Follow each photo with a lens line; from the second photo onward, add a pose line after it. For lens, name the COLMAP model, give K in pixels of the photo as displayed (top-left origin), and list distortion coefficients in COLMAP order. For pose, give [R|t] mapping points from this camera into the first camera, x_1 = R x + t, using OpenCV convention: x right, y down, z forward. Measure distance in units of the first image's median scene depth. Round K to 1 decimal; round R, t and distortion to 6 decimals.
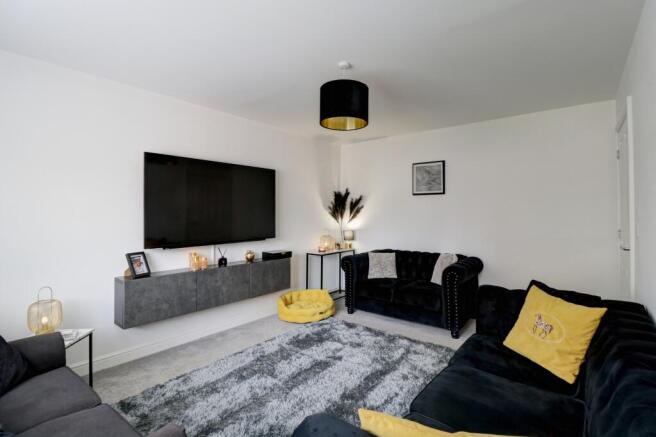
lens RADIAL K [[311.7, 0, 331.7], [0, 311.7, 215.2], [0, 0, 1]] dist [-0.007354, -0.000241]
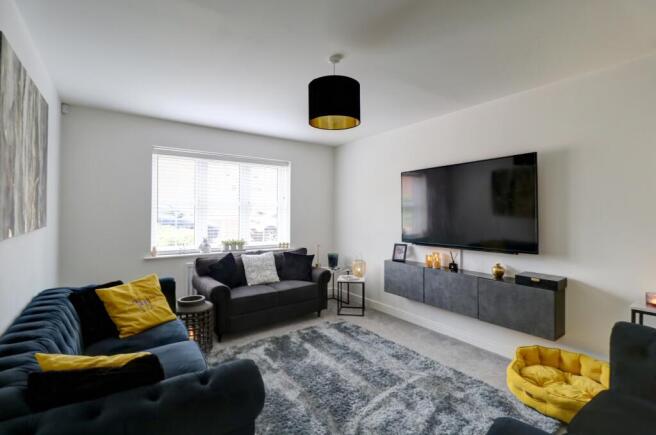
lens RADIAL K [[311.7, 0, 332.2], [0, 311.7, 215.4], [0, 0, 1]] dist [-0.007354, -0.000241]
pose [[-0.301174, -0.000433, -0.953569, 0.687131], [-0.007698, 0.999968, 0.001977, -0.009675], [0.953538, 0.007937, -0.301168, 0.927983]]
